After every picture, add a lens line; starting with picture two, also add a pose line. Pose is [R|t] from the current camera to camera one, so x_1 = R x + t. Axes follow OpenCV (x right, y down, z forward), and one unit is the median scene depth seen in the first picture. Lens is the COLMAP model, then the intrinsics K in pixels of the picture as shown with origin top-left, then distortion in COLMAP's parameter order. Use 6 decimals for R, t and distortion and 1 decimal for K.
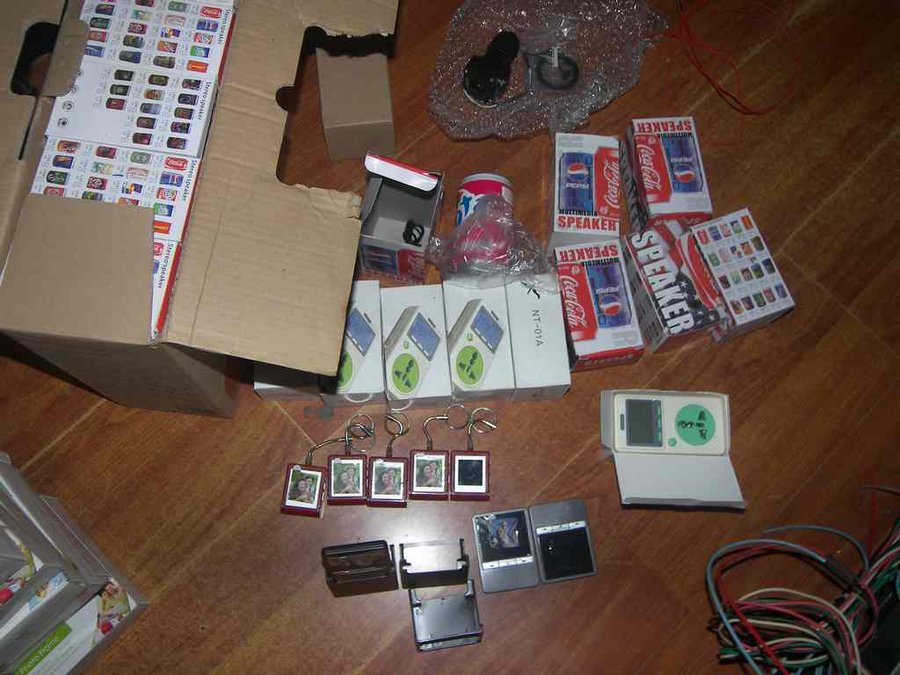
lens RADIAL K [[808.0, 0, 443.4], [0, 808.0, 344.9], [0, 0, 1]] dist [-0.124755, 0.107145]
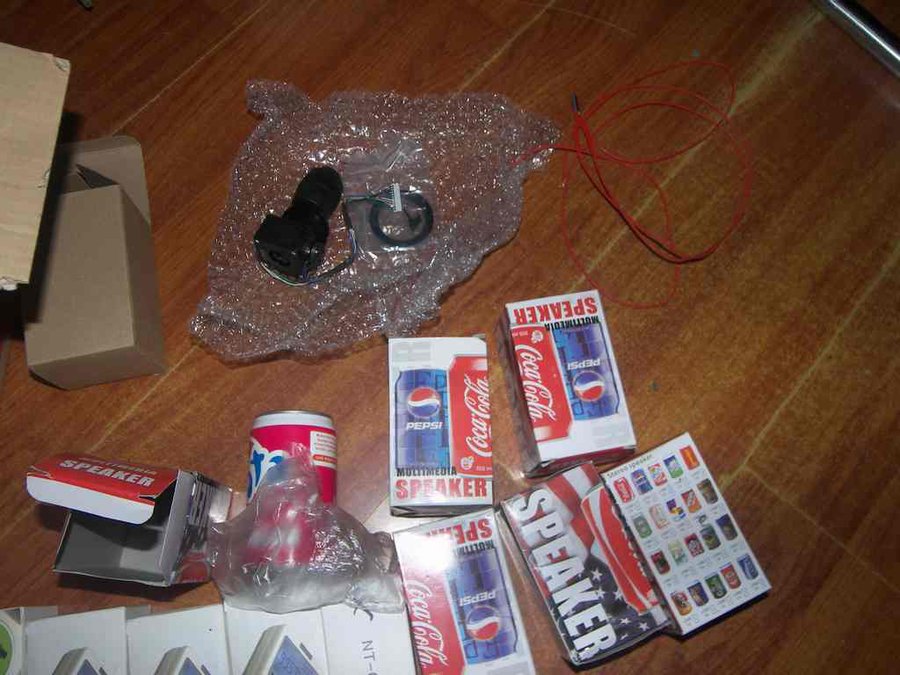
lens RADIAL K [[808.0, 0, 451.6], [0, 808.0, 332.2], [0, 0, 1]] dist [-0.124755, 0.107145]
pose [[0.995612, -0.081955, 0.045158, 0.163877], [0.083132, 0.996229, -0.024836, -0.252026], [-0.042952, 0.028481, 0.998671, 0.344696]]
